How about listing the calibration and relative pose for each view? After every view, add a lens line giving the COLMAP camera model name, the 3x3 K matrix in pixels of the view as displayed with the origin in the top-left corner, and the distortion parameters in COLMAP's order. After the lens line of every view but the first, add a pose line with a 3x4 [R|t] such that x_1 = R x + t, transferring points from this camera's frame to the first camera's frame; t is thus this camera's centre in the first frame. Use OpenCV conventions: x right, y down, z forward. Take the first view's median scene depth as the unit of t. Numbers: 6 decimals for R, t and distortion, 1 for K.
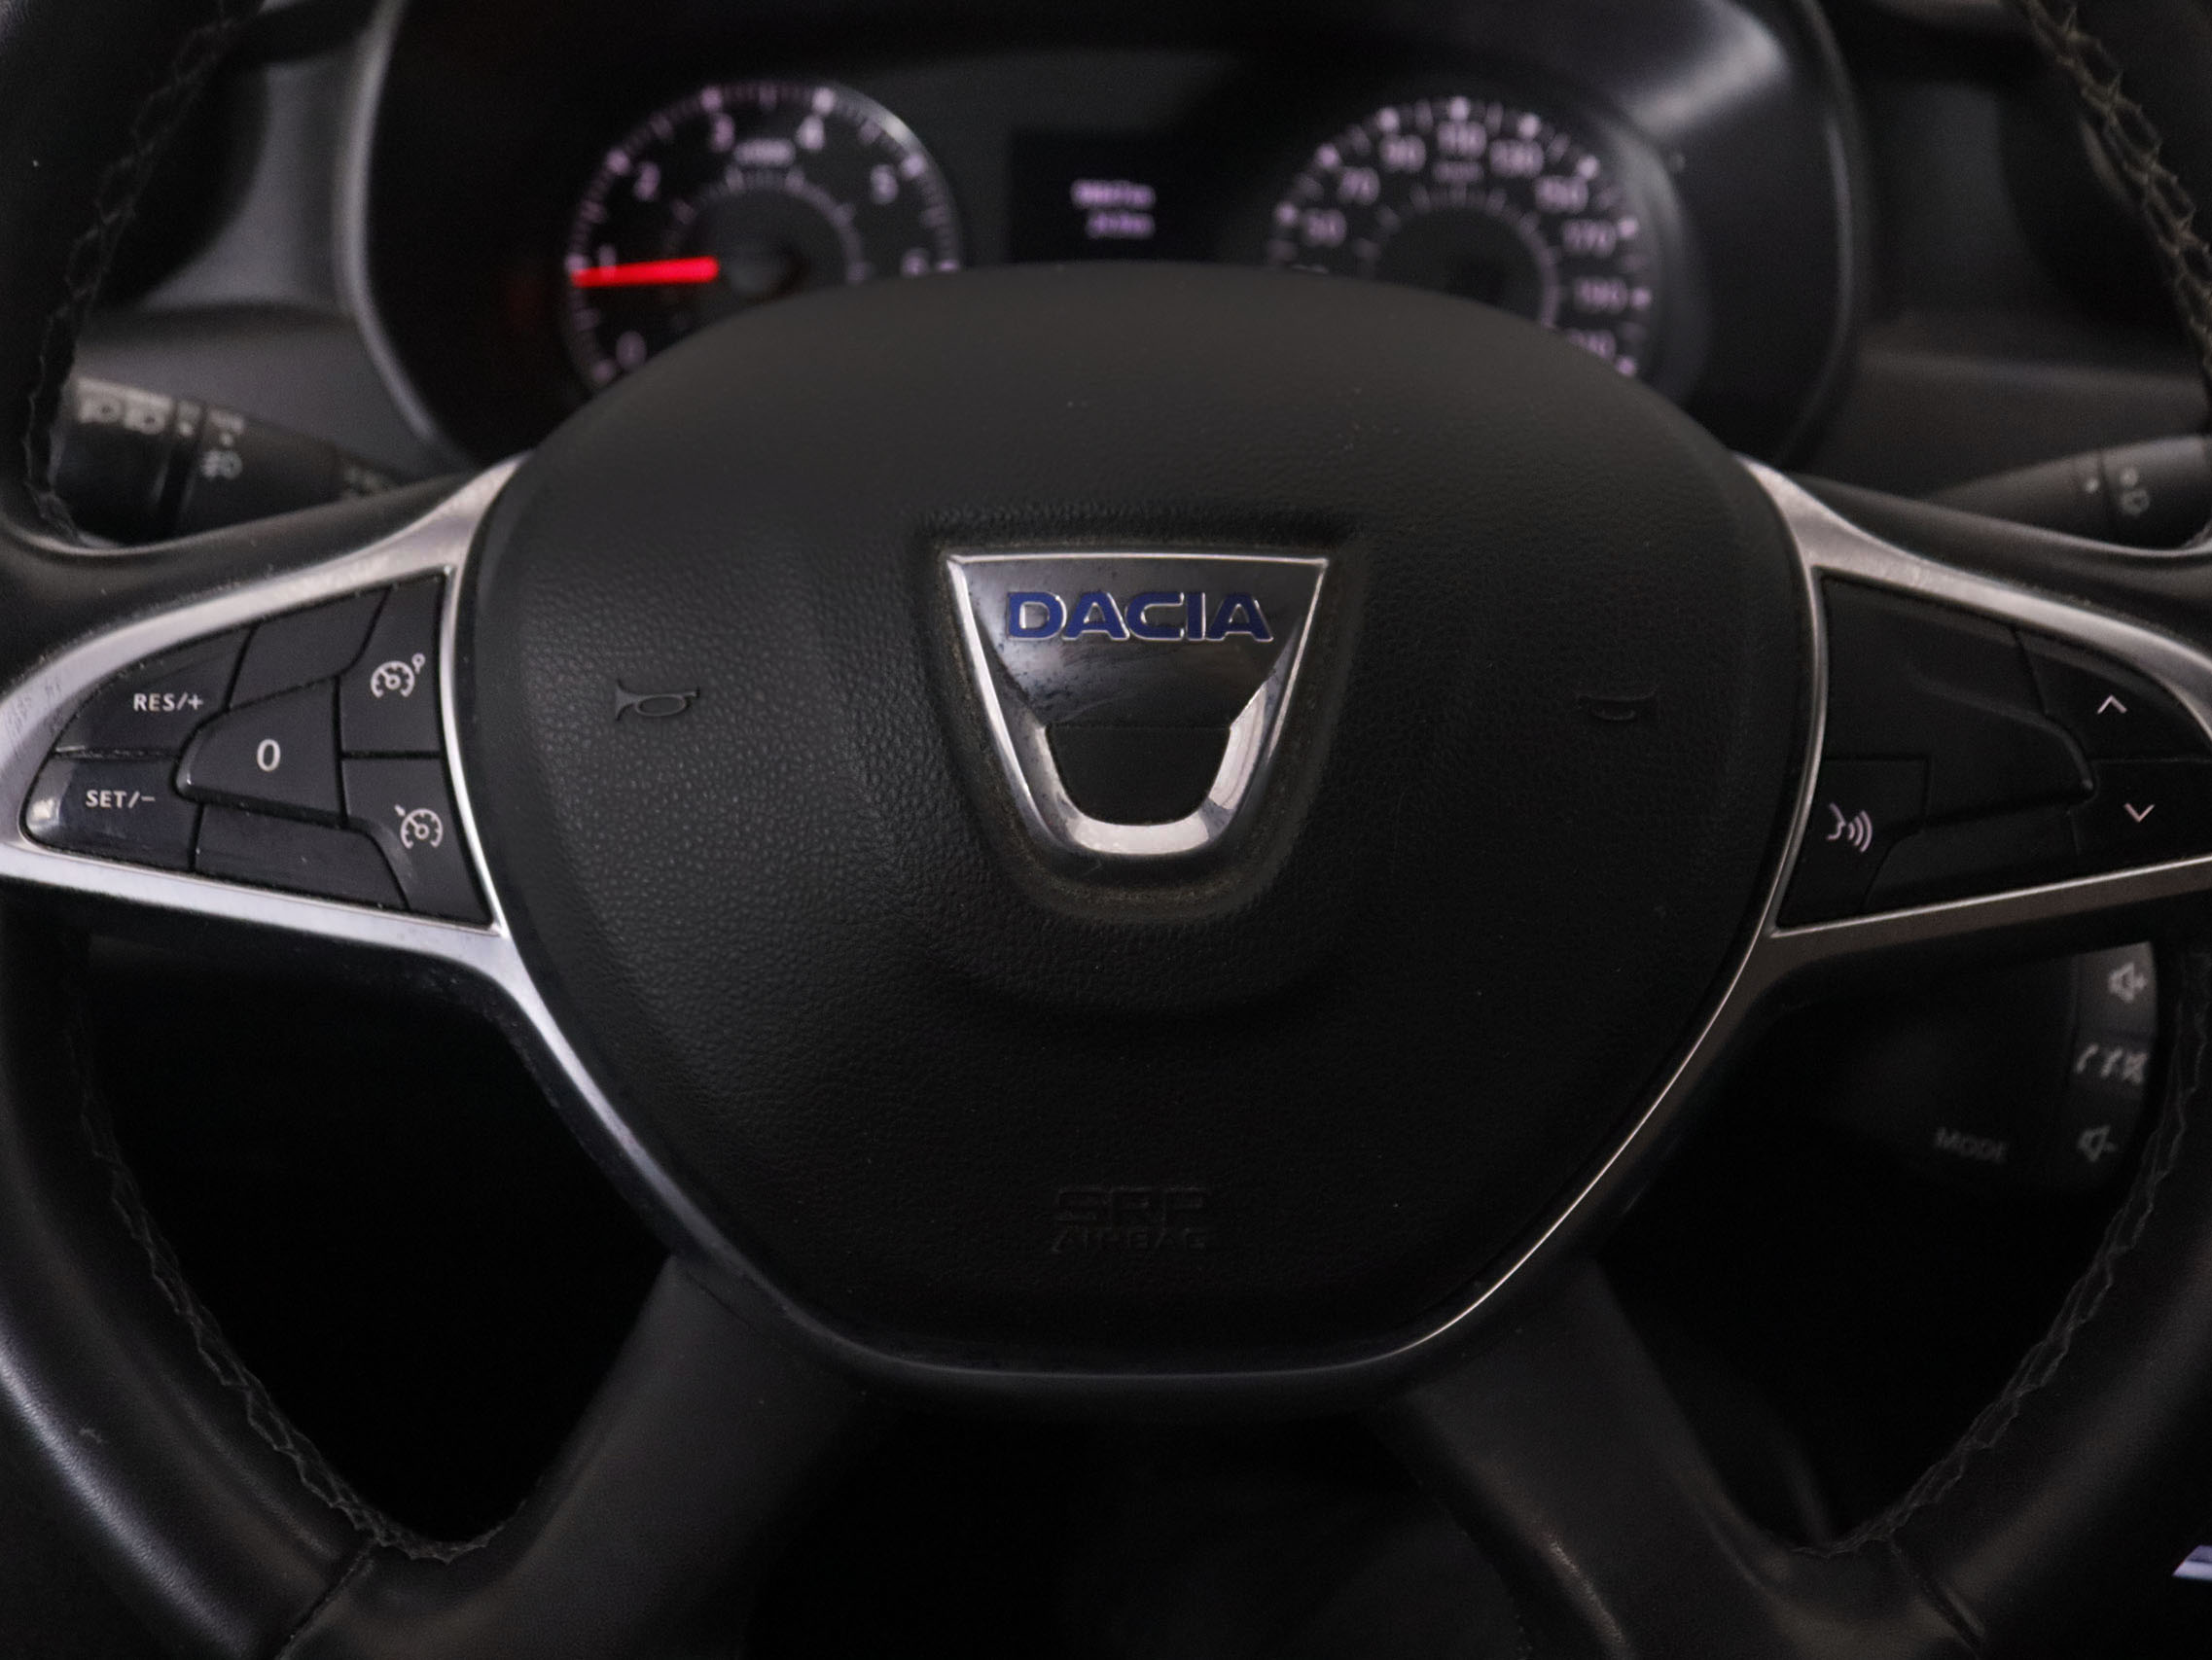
lens RADIAL K [[2025.3, 0, 1107.7], [0, 2025.3, 848.2], [0, 0, 1]] dist [-0.093069, 0.000000]
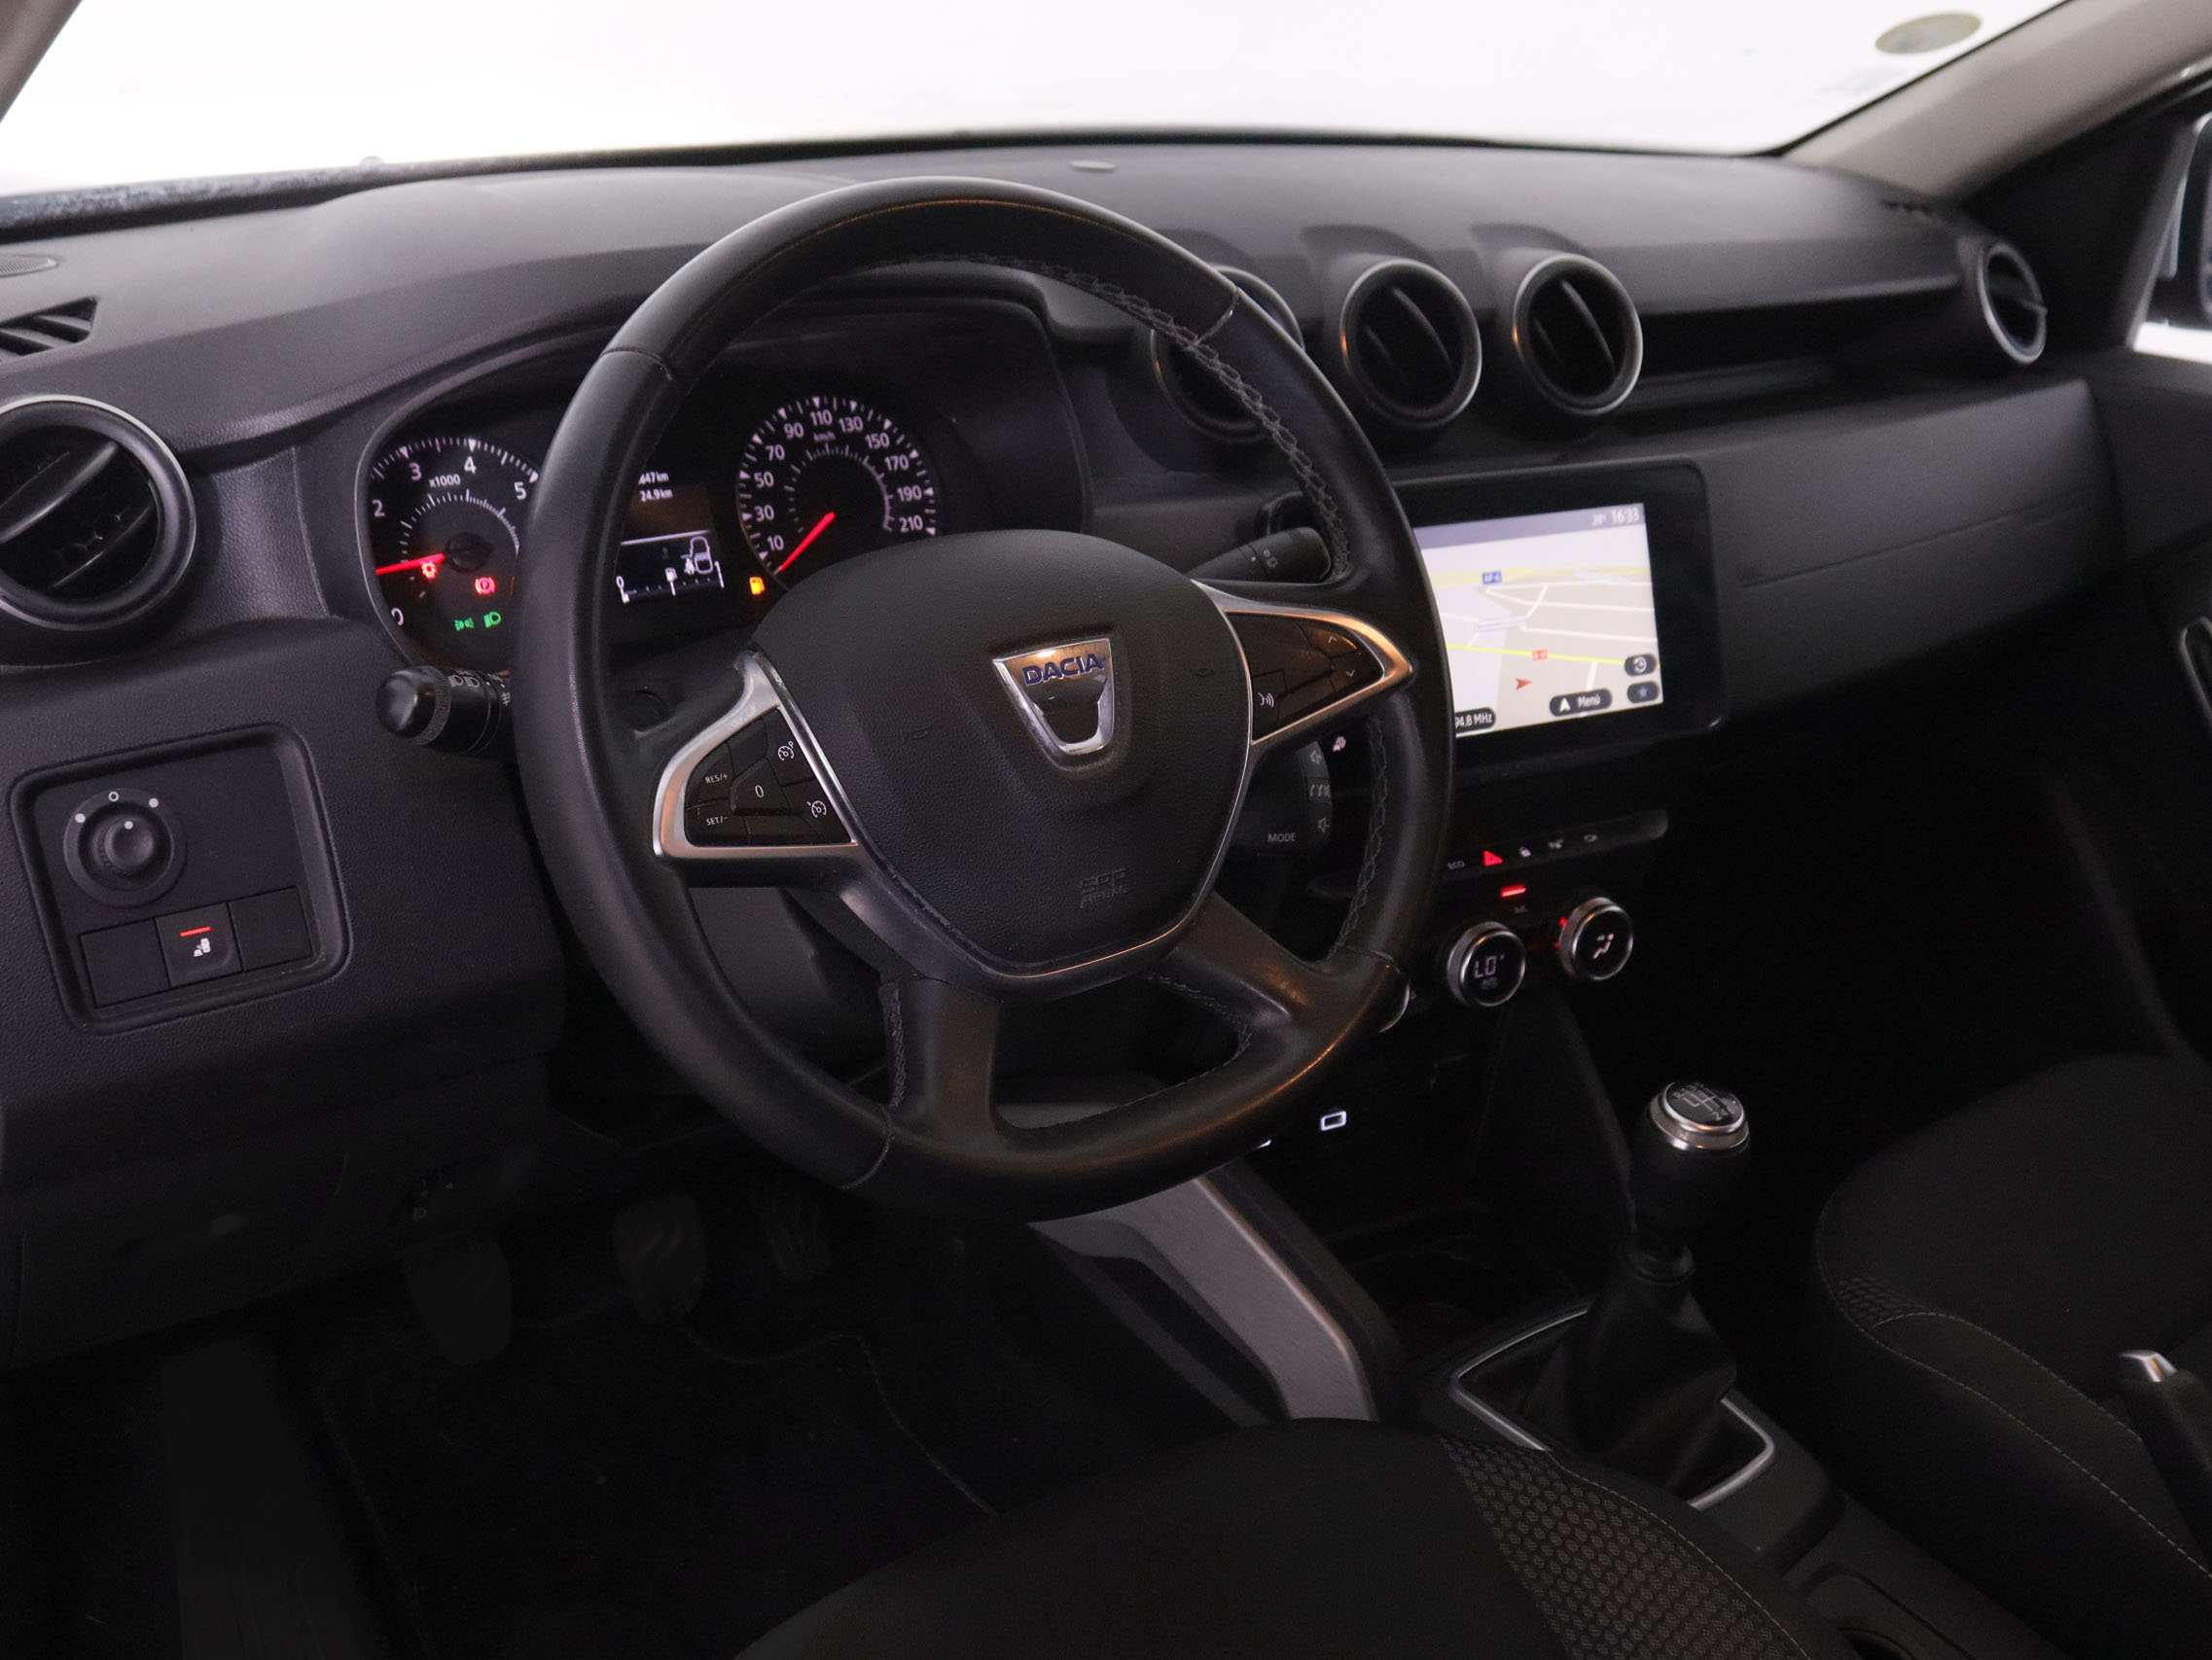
lens RADIAL K [[2008.5, 0, 1101.6], [0, 2008.5, 821.0], [0, 0, 1]] dist [-0.019162, -0.000447]
pose [[0.823540, -0.222272, 0.521898, -0.638513], [0.252971, 0.967389, 0.012821, 0.029050], [-0.507728, 0.121467, 0.852912, -0.607649]]
